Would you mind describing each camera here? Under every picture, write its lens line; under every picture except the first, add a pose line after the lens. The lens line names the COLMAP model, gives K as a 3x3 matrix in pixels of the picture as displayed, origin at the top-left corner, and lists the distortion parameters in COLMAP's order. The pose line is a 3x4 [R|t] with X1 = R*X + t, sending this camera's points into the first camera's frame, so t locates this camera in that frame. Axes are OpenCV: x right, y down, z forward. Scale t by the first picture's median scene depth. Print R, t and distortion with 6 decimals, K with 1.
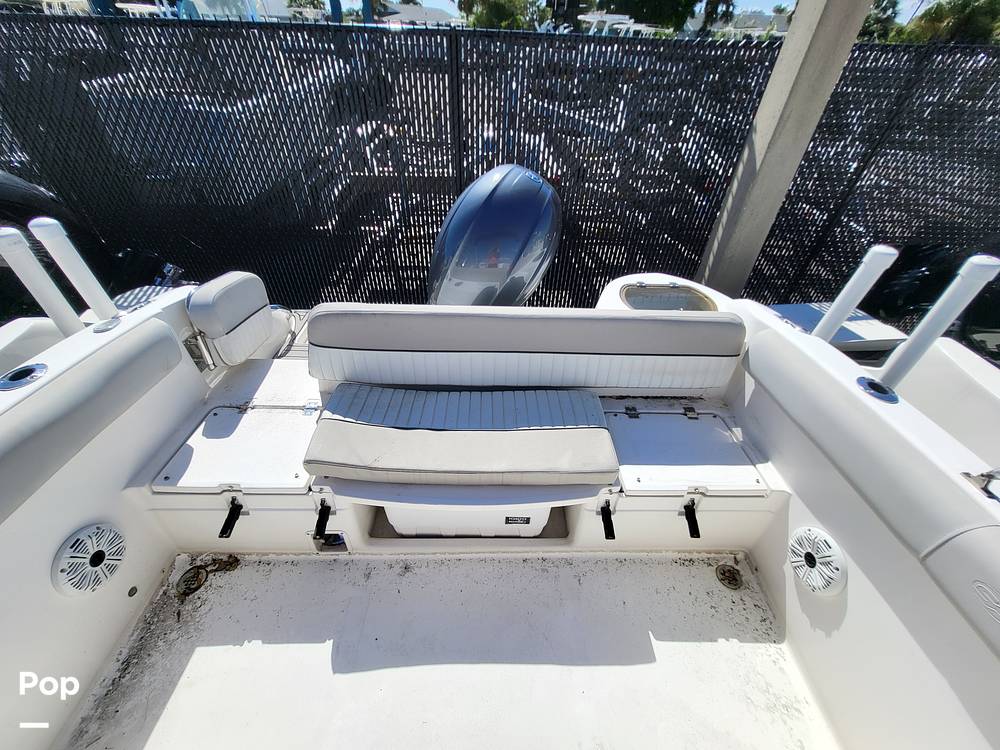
lens RADIAL K [[392.3, 0, 500.8], [0, 392.3, 371.5], [0, 0, 1]] dist [0.000881, -0.000273]
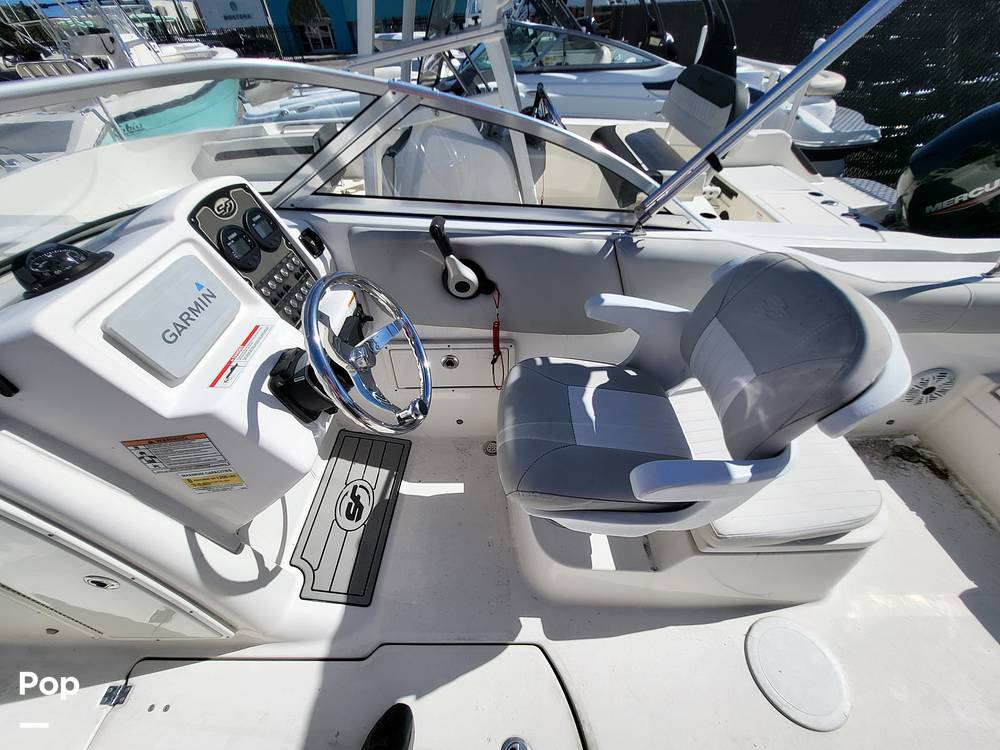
lens RADIAL K [[392.3, 0, 500.8], [0, 392.3, 371.5], [0, 0, 1]] dist [0.000881, -0.000273]
pose [[-0.018355, 0.652569, -0.757507, 0.015054], [-0.615875, 0.589457, 0.522722, 0.436490], [0.787630, 0.476124, 0.391082, -0.536209]]
